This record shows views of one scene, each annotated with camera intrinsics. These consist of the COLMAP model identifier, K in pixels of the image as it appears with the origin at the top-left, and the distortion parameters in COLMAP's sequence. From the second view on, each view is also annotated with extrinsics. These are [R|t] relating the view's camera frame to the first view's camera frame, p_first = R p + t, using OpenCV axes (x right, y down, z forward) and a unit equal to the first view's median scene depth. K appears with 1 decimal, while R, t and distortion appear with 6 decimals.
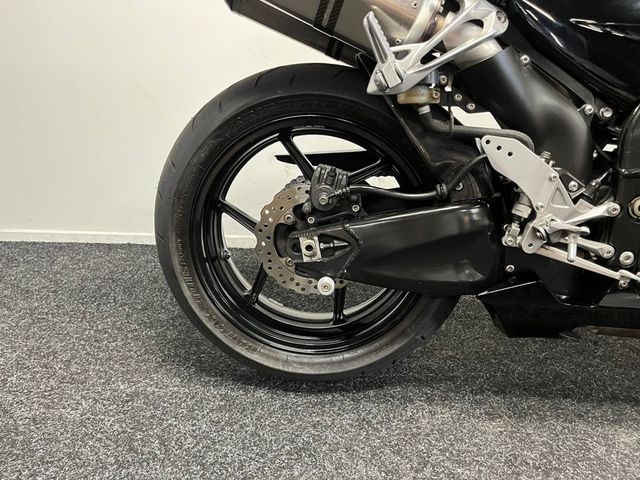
lens RADIAL K [[485.7, 0, 323.7], [0, 485.7, 232.4], [0, 0, 1]] dist [0.034617, -0.005424]
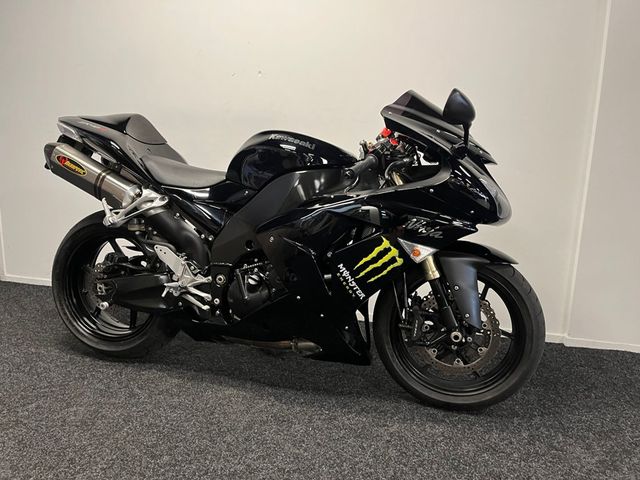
lens RADIAL K [[491.9, 0, 319.5], [0, 491.9, 244.7], [0, 0, 1]] dist [0.083764, -0.118151]
pose [[0.975951, 0.053432, -0.211342, 1.459700], [-0.081659, 0.988514, -0.127171, 0.042060], [0.202120, 0.141371, 0.969104, -1.084864]]
